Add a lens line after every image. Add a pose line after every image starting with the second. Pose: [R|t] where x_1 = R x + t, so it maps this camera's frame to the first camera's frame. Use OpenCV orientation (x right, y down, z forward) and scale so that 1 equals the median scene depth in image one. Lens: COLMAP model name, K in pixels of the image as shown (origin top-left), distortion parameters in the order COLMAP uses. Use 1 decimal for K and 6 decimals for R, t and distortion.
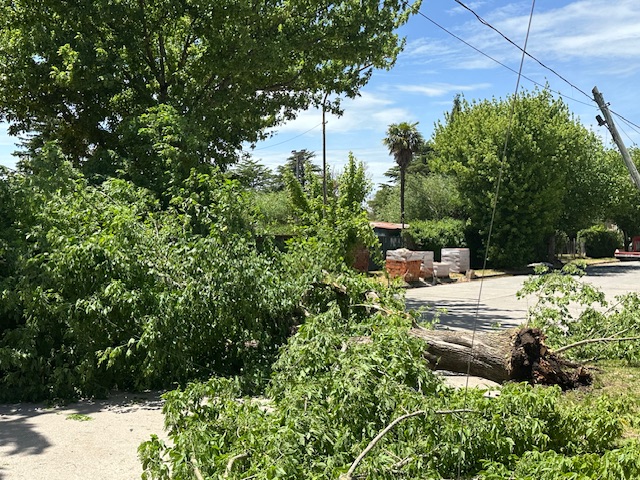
lens RADIAL K [[657.3, 0, 320.7], [0, 657.3, 234.8], [0, 0, 1]] dist [0.203573, -0.440925]
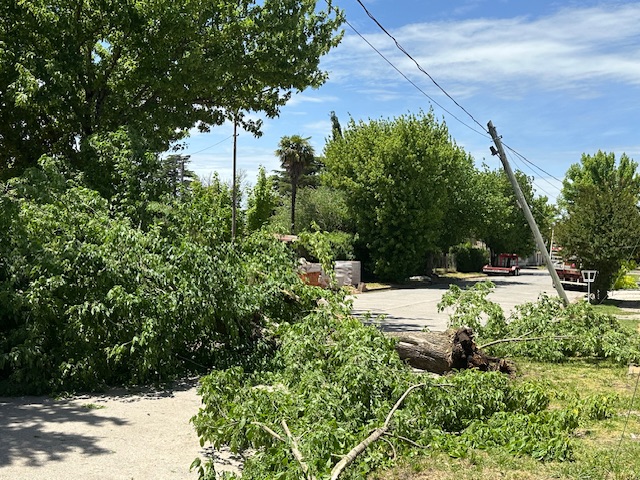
lens RADIAL K [[688.7, 0, 312.7], [0, 688.7, 238.0], [0, 0, 1]] dist [0.229255, -0.536112]
pose [[0.982780, 0.026758, 0.182834, -0.181292], [-0.024870, 0.999611, -0.012613, -0.003468], [-0.183100, 0.007848, 0.983063, -0.188789]]
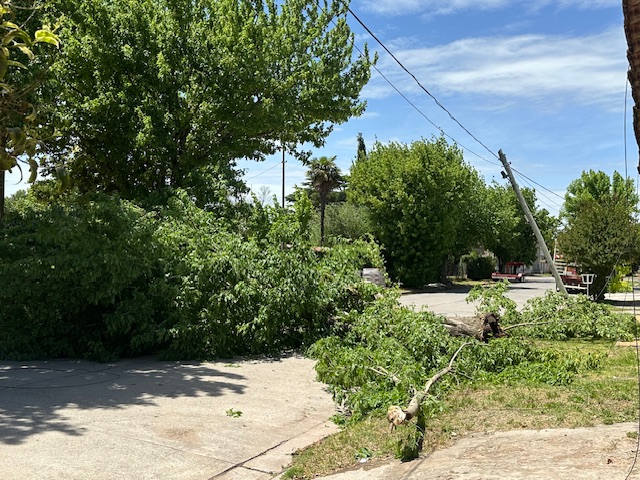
lens RADIAL K [[657.3, 0, 320.7], [0, 657.3, 234.8], [0, 0, 1]] dist [0.203573, -0.440925]
pose [[0.984318, 0.021637, 0.175071, -0.354439], [-0.015743, 0.999264, -0.034988, 0.010038], [-0.175700, 0.031684, 0.983934, -0.489095]]
